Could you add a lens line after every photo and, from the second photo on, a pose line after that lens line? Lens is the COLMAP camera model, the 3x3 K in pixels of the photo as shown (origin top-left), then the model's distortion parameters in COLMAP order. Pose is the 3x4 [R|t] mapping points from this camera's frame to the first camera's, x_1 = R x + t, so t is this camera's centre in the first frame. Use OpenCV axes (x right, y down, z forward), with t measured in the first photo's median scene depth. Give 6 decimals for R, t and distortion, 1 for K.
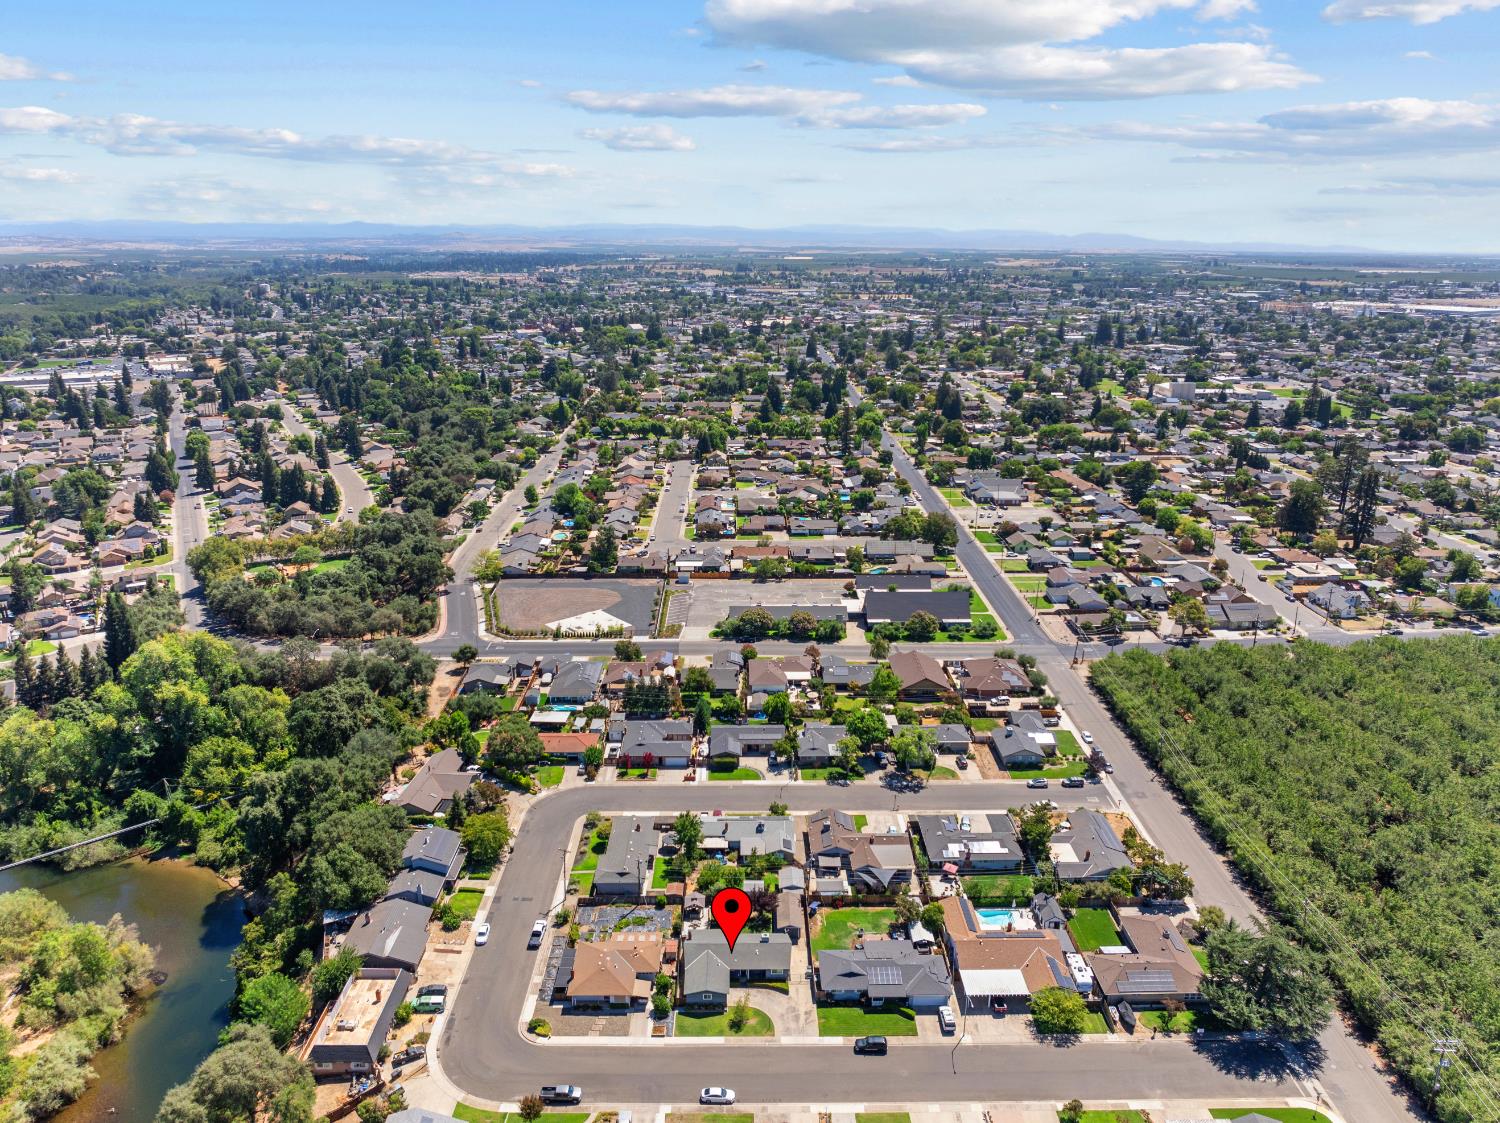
lens RADIAL K [[1051.7, 0, 750.4], [0, 1051.7, 554.5], [0, 0, 1]] dist [-0.034186, 0.007355]
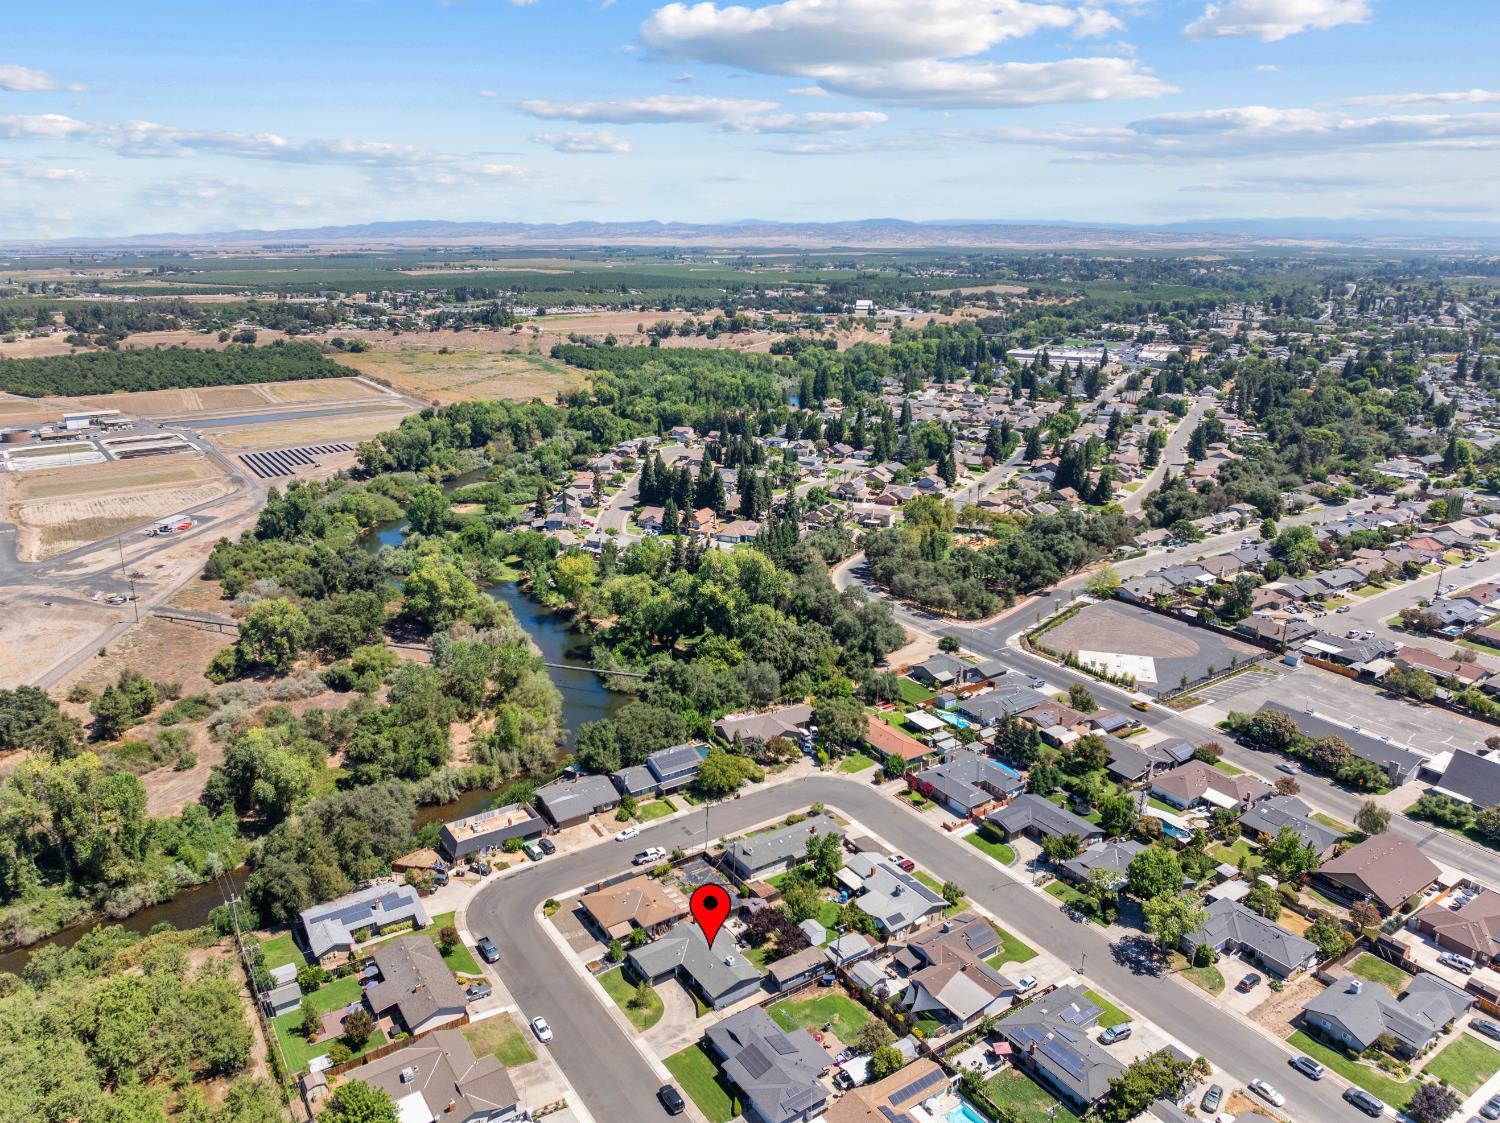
lens RADIAL K [[1051.7, 0, 750.4], [0, 1051.7, 554.5], [0, 0, 1]] dist [-0.034186, 0.007355]
pose [[0.549047, 0.239400, -0.800771, 0.698896], [-0.237874, 0.963236, 0.124873, -0.117888], [0.801226, 0.121921, 0.585809, 0.401409]]
